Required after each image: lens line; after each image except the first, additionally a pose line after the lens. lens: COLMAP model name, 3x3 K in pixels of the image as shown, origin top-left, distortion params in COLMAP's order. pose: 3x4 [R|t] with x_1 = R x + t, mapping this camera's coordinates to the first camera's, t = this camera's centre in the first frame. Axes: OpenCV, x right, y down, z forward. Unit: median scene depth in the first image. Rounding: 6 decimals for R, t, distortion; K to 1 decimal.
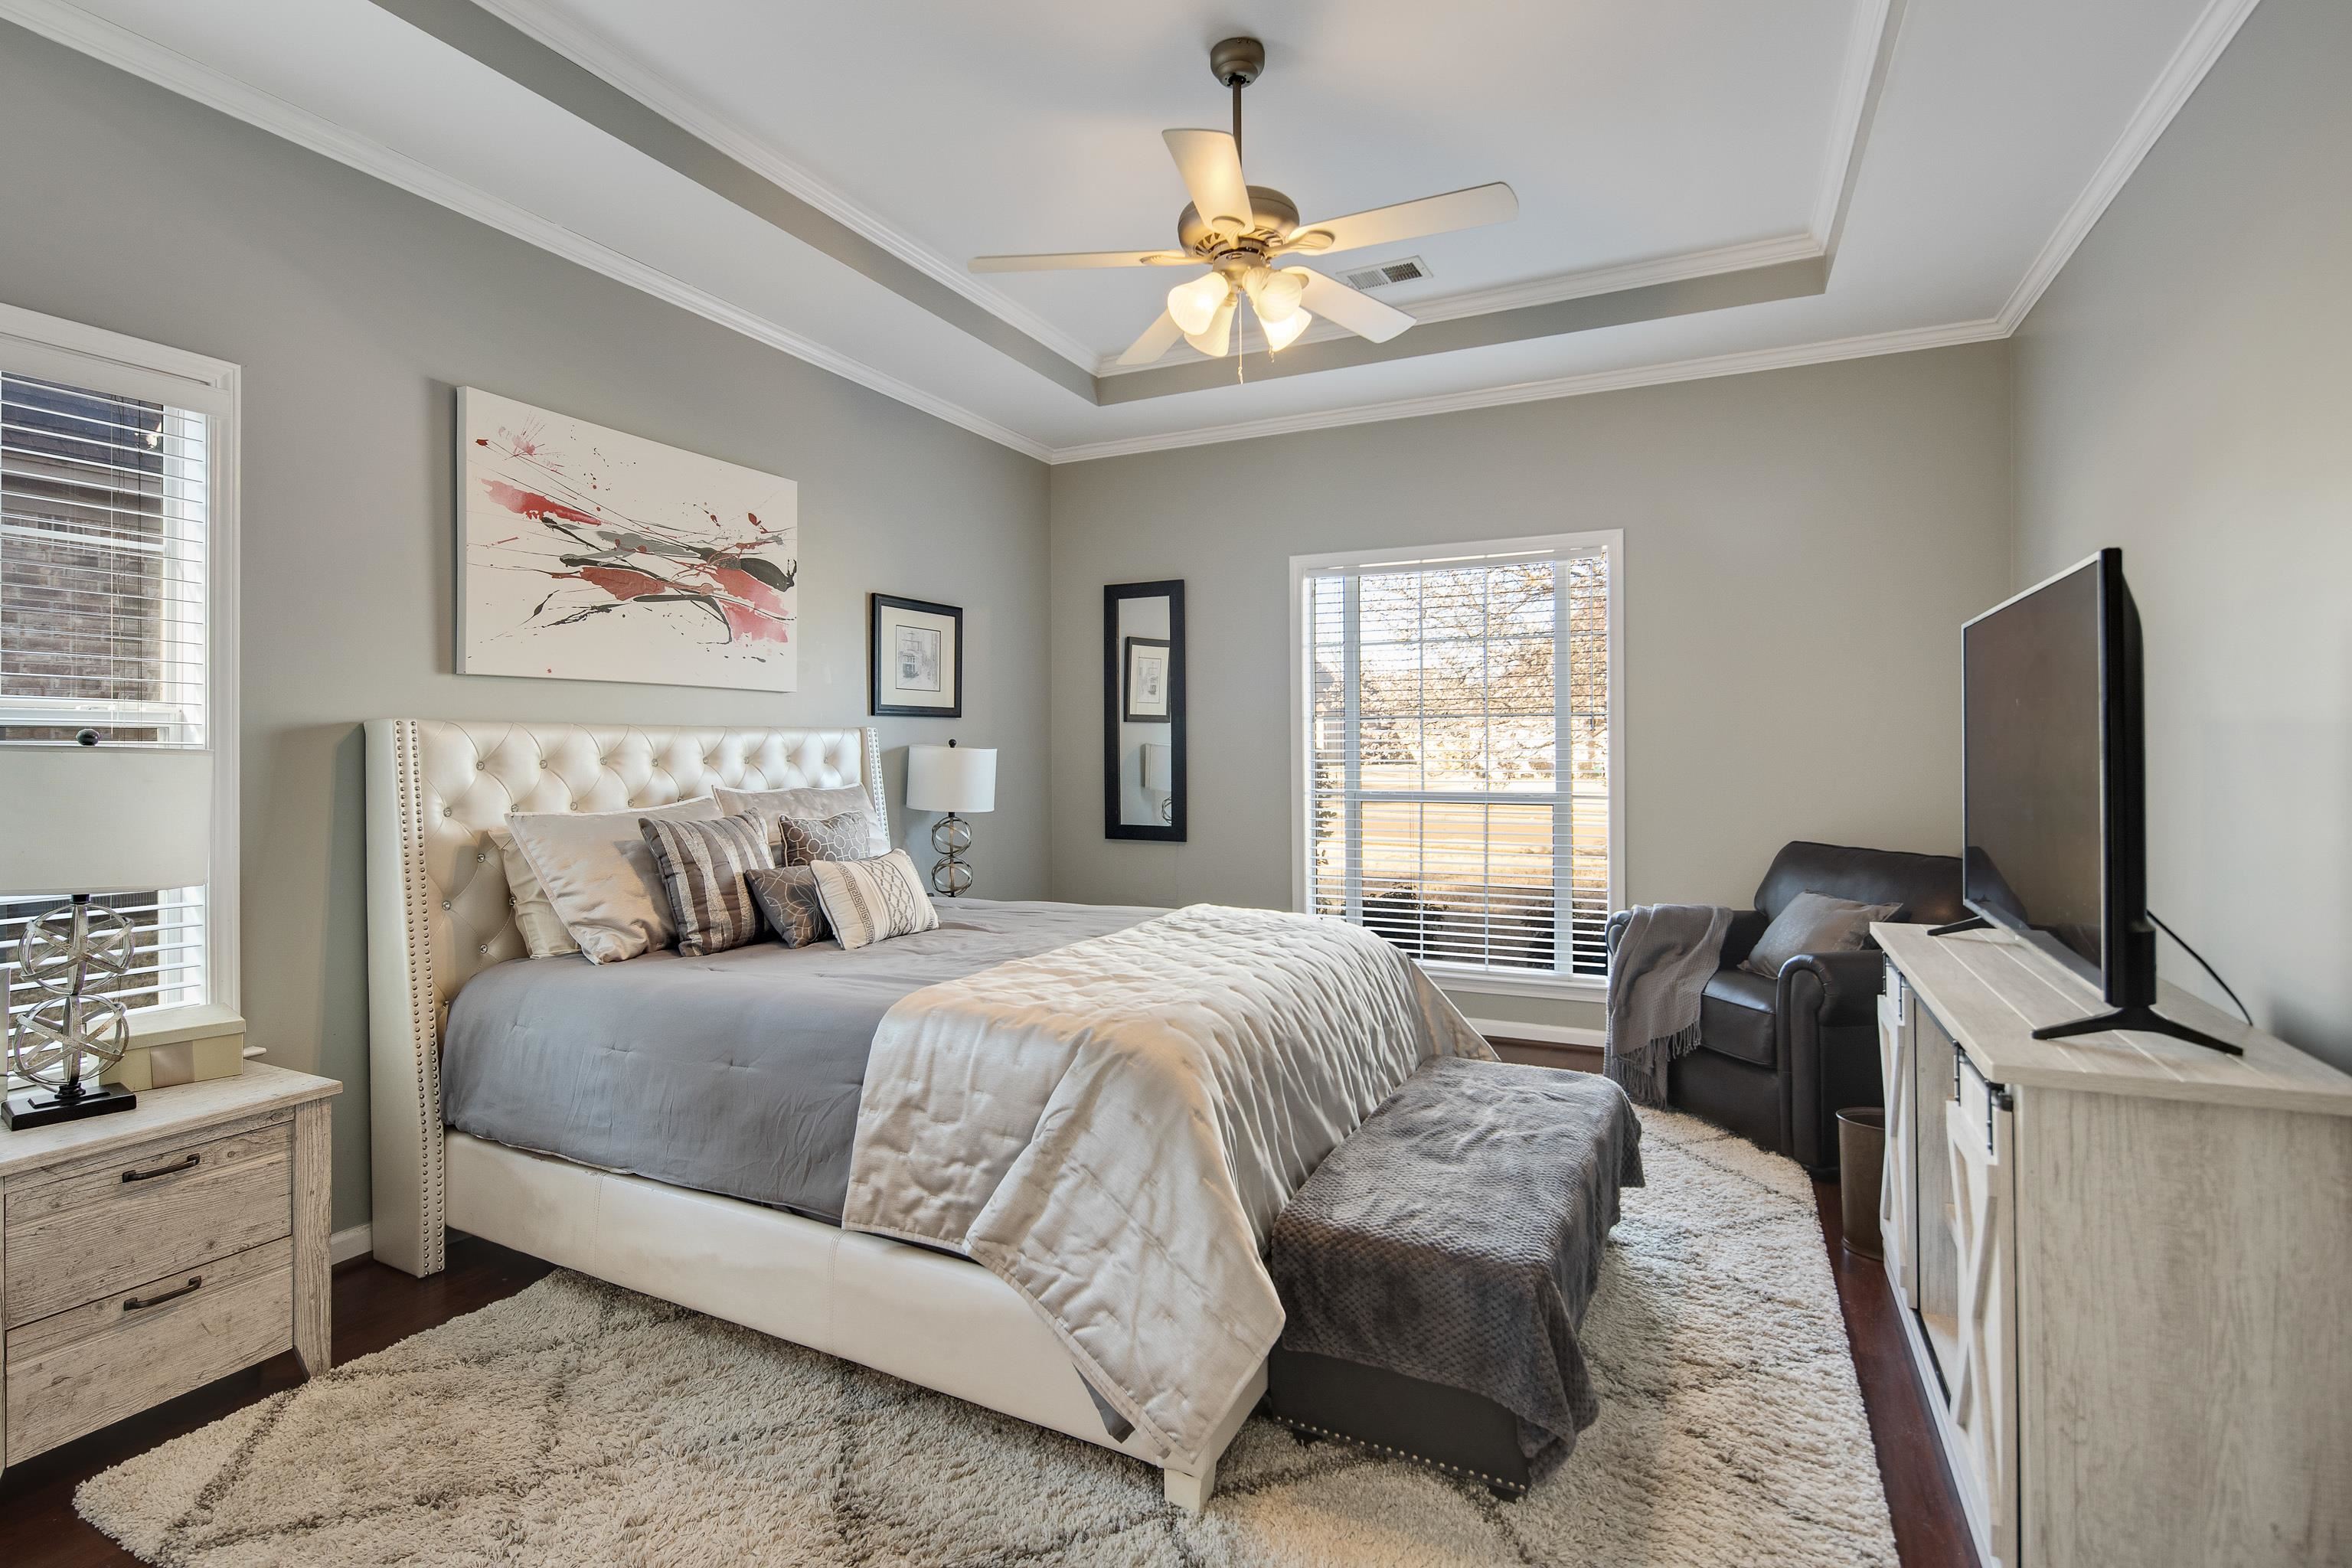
lens RADIAL K [[1132.9, 0, 1157.6], [0, 1132.9, 743.8], [0, 0, 1]] dist [0.000811, -0.001249]
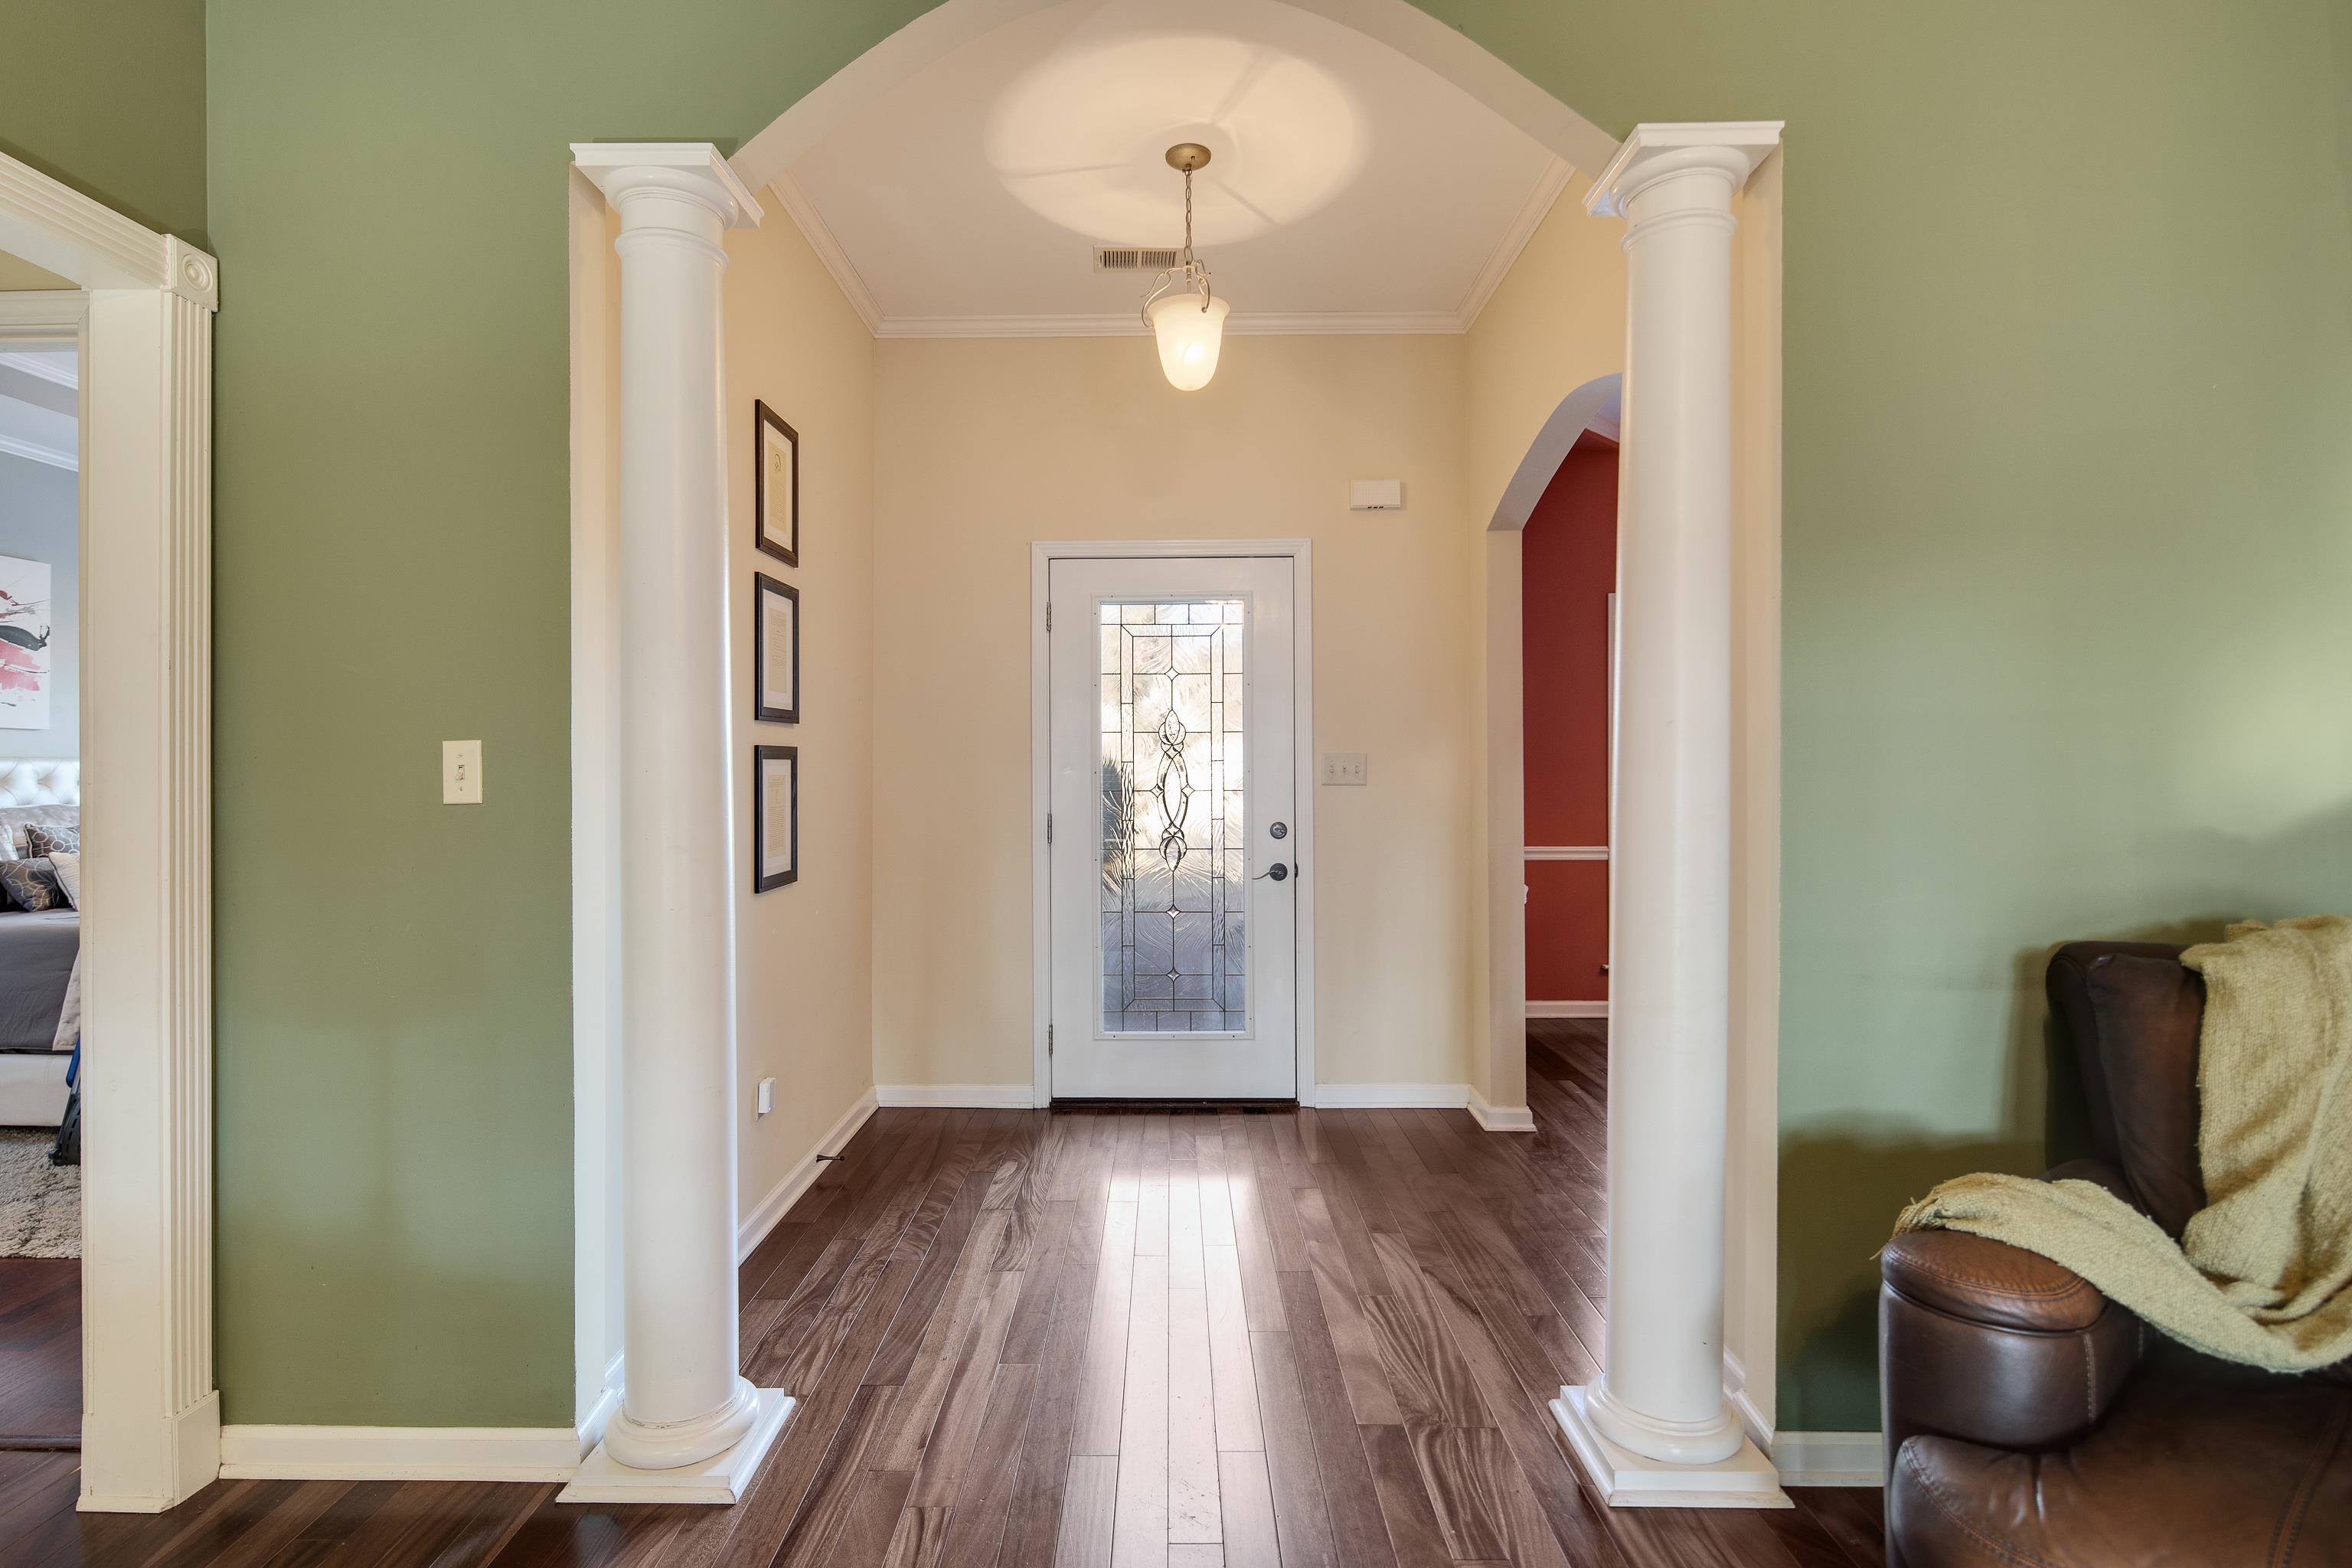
lens RADIAL K [[1132.9, 0, 1152.4], [0, 1132.9, 765.8], [0, 0, 1]] dist [0.000811, -0.001249]
pose [[0.908094, 0.003522, 0.418752, 0.362328], [-0.004553, 0.999989, 0.001464, -0.016524], [-0.418742, -0.003236, 0.908099, -0.891915]]
